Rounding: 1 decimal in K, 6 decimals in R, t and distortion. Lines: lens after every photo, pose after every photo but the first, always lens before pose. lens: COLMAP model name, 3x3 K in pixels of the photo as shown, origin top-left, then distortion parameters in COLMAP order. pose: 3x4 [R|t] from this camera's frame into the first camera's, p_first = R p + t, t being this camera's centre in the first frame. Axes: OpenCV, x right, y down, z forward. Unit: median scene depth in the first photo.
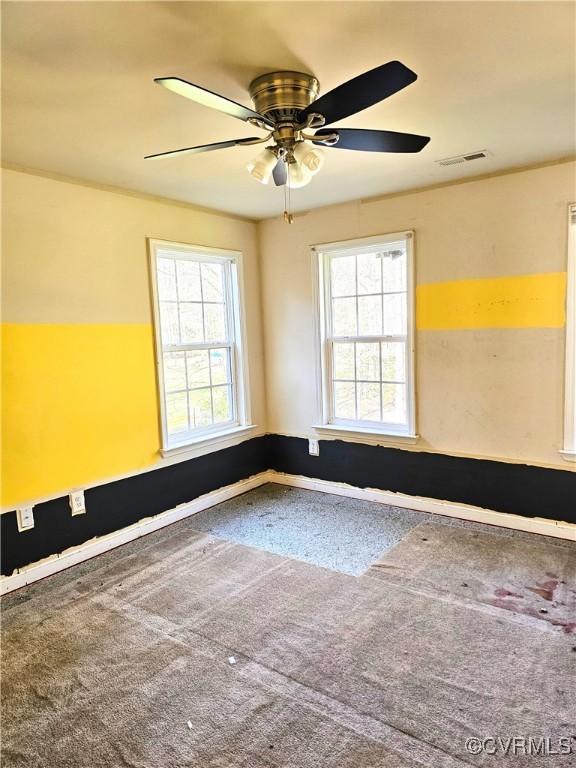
lens RADIAL K [[518.2, 0, 287.5], [0, 518.2, 382.7], [0, 0, 1]] dist [0.048473, -0.046778]
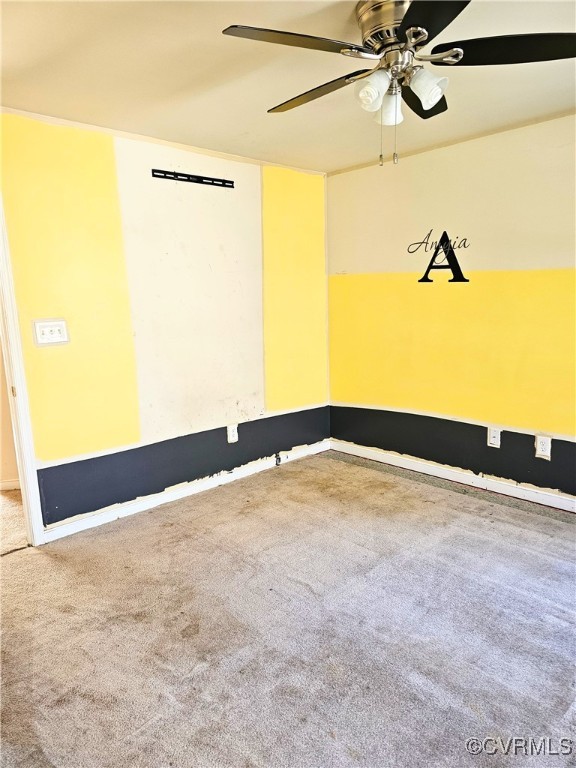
lens RADIAL K [[518.2, 0, 288.0], [0, 518.2, 384.4], [0, 0, 1]] dist [0.048473, -0.046778]
pose [[-0.162808, 0.213482, -0.963286, 0.669837], [-0.071245, 0.971219, 0.227282, -0.089187], [0.984082, 0.105633, -0.142912, 0.681238]]
